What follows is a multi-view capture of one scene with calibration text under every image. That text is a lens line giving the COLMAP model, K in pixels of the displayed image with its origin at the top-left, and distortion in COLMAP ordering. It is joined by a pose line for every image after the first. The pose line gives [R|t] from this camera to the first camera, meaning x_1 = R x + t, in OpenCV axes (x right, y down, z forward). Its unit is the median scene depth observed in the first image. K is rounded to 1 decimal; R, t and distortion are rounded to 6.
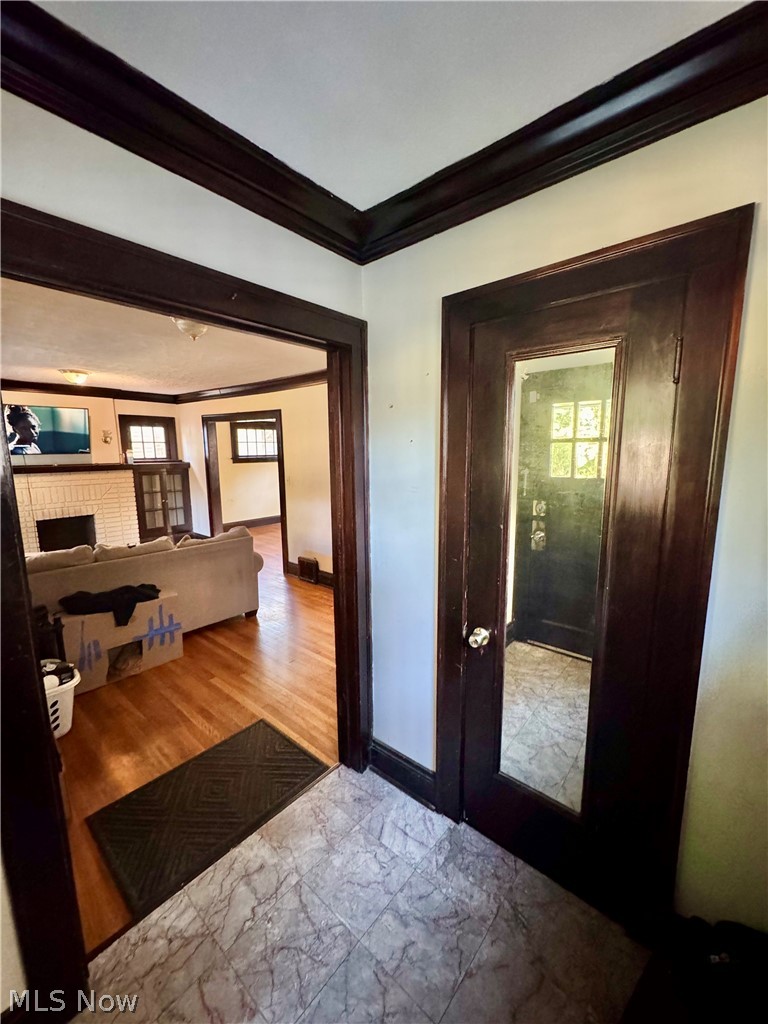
lens RADIAL K [[408.6, 0, 382.3], [0, 408.6, 512.3], [0, 0, 1]] dist [-0.001588, 0.000469]
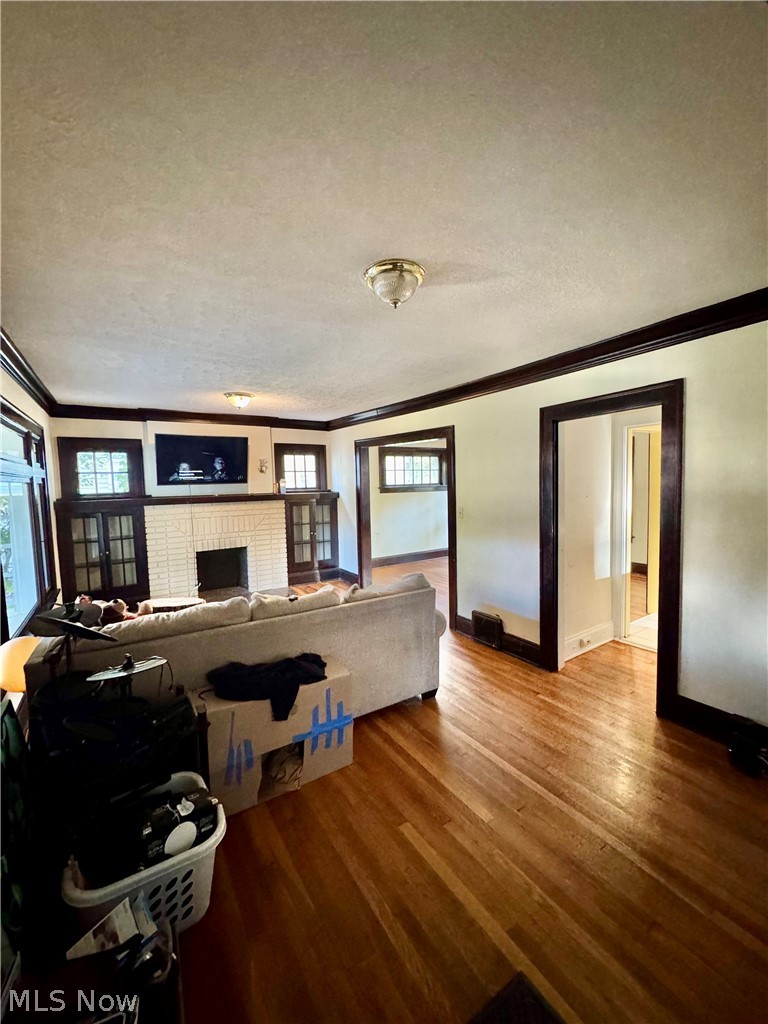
lens RADIAL K [[408.6, 0, 385.1], [0, 408.6, 512.3], [0, 0, 1]] dist [-0.001588, 0.000469]
pose [[0.960405, 0.006991, -0.278519, -0.166294], [-0.028061, 0.997029, -0.071738, -0.019464], [0.277189, 0.076713, 0.957748, 0.214244]]
